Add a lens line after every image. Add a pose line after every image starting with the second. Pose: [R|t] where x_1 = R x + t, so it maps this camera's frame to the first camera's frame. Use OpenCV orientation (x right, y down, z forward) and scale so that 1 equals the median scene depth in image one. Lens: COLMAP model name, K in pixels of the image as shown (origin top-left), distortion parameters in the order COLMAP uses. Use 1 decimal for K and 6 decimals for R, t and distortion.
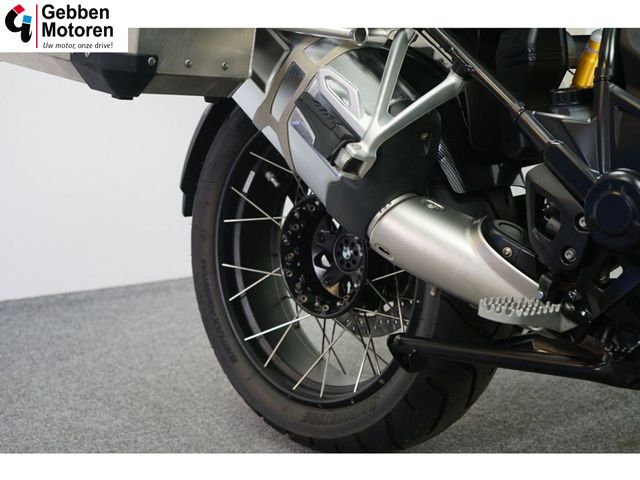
lens RADIAL K [[995.3, 0, 320.1], [0, 995.3, 239.4], [0, 0, 1]] dist [0.019630, 0.000000]
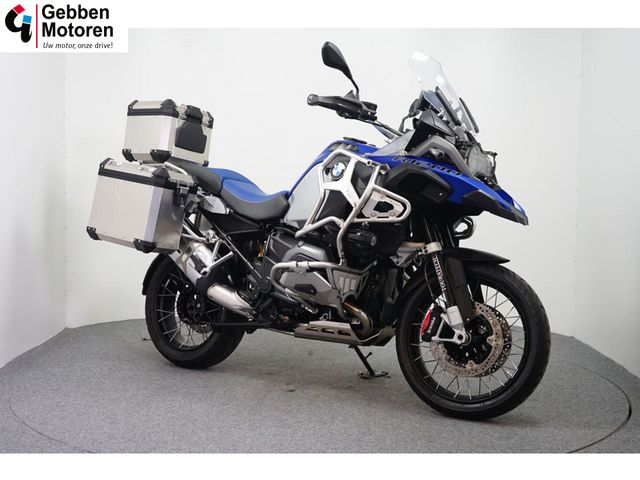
lens RADIAL K [[1204.8, 0, 319.3], [0, 1204.8, 238.8], [0, 0, 1]] dist [0.345897, 0.000000]
pose [[0.985552, 0.062899, 0.157259, -0.274073], [-0.033597, 0.982636, -0.182475, 0.634760], [-0.166006, 0.174555, 0.970553, -3.658875]]
